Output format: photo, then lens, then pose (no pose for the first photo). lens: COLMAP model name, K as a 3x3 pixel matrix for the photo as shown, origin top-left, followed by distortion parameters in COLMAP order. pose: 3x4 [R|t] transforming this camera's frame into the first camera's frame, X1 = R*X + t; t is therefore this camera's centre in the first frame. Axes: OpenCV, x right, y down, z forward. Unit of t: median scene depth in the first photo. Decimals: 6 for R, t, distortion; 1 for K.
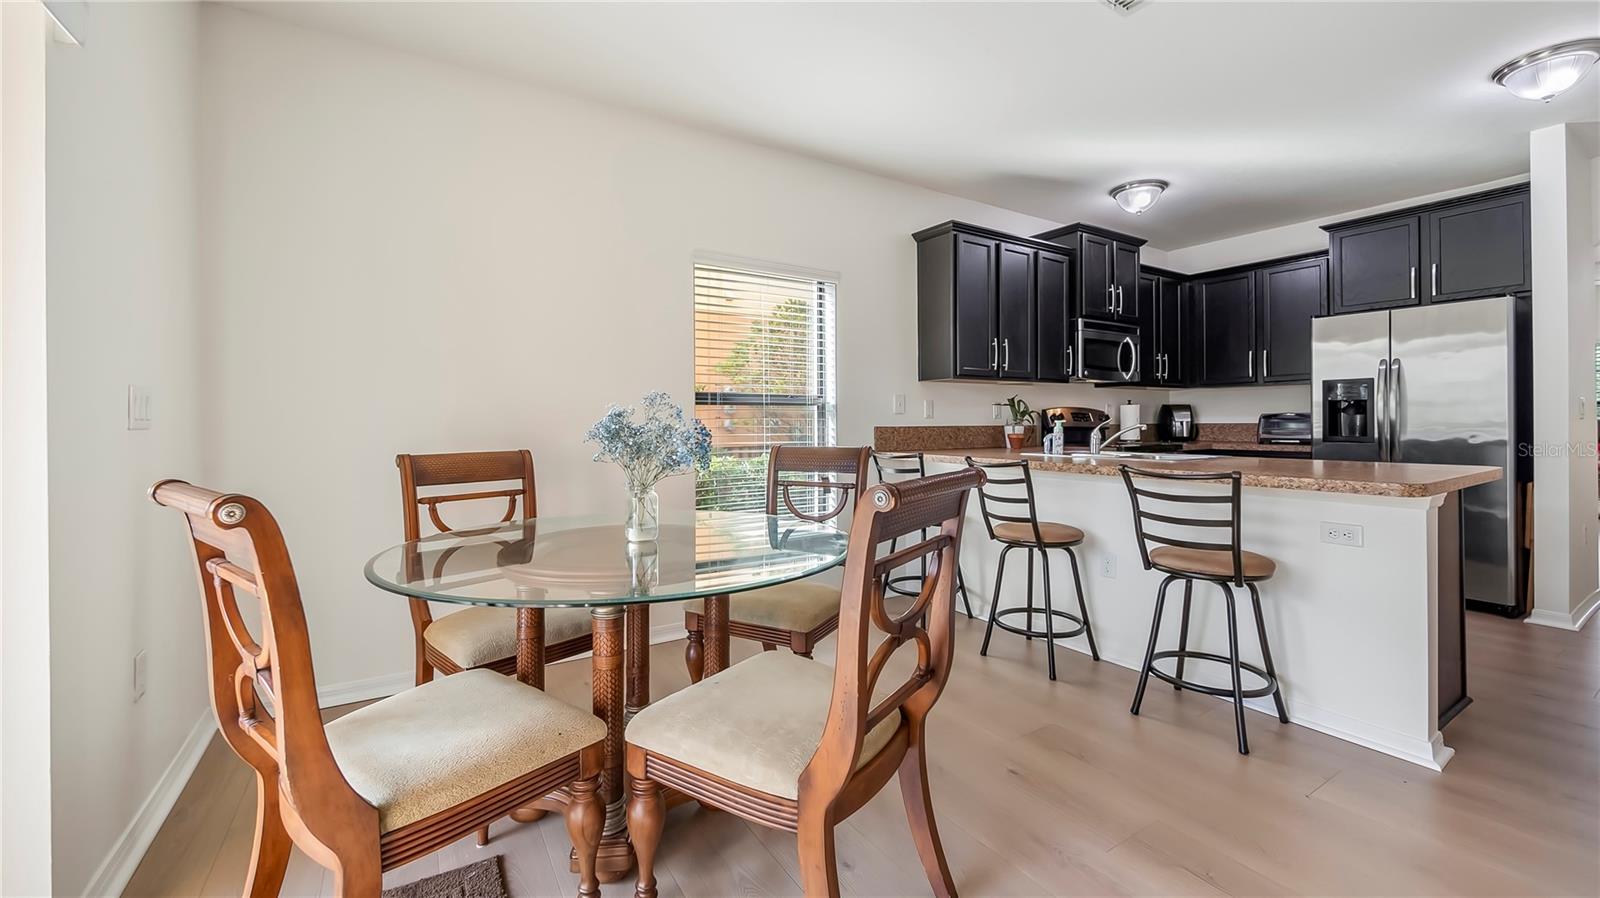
lens RADIAL K [[636.5, 0, 797.2], [0, 636.5, 424.9], [0, 0, 1]] dist [-0.006068, 0.000944]
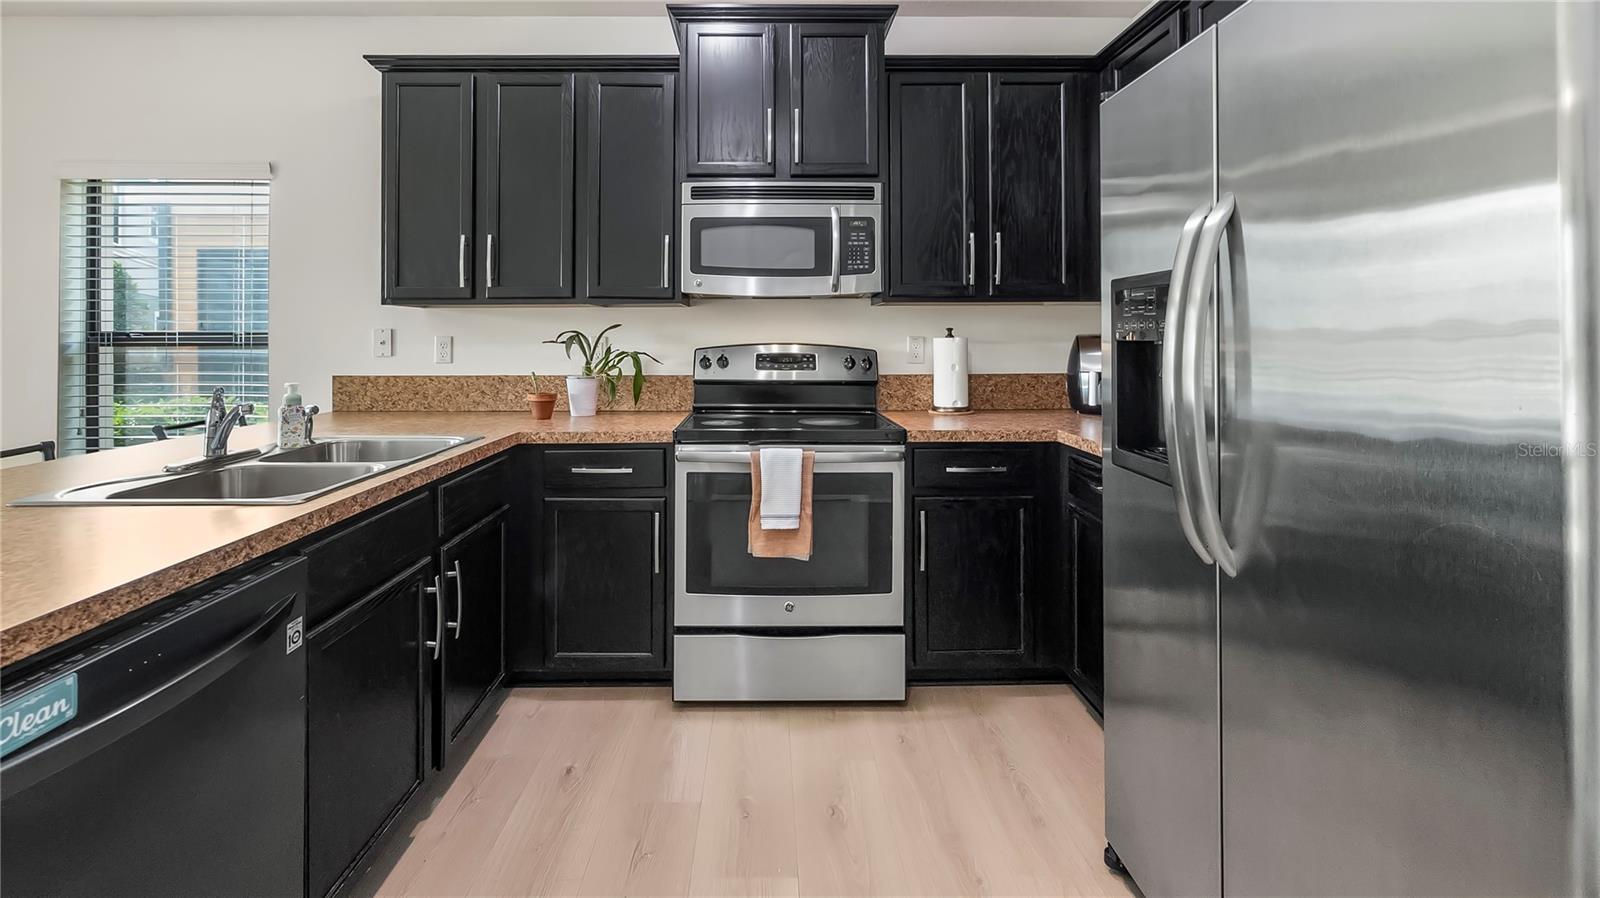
lens RADIAL K [[648.2, 0, 799.0], [0, 648.2, 340.9], [0, 0, 1]] dist [-0.006282, 0.001441]
pose [[0.851827, 0.006922, -0.523778, 0.873683], [-0.005479, 0.999976, 0.004305, -0.038953], [0.523795, -0.000798, 0.851844, 0.624132]]
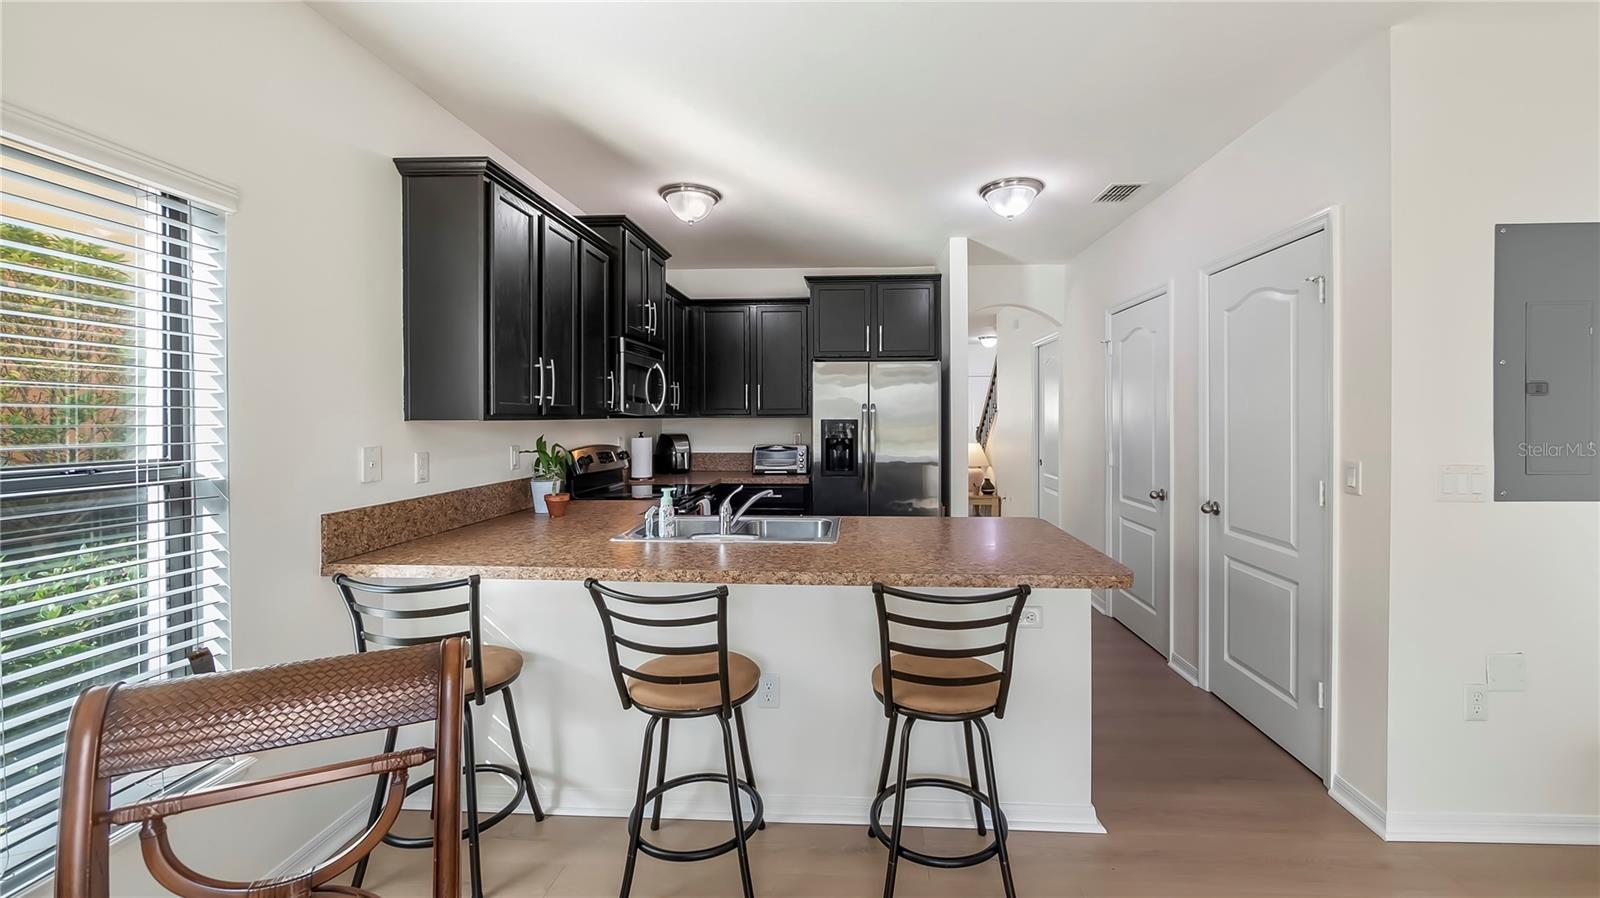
lens RADIAL K [[636.5, 0, 832.0], [0, 636.5, 422.4], [0, 0, 1]] dist [-0.006068, 0.000944]
pose [[0.575832, -0.001280, 0.817567, -0.052665], [0.002212, 0.999998, 0.000007, -0.065395], [-0.817565, 0.001804, 0.575833, 0.358676]]
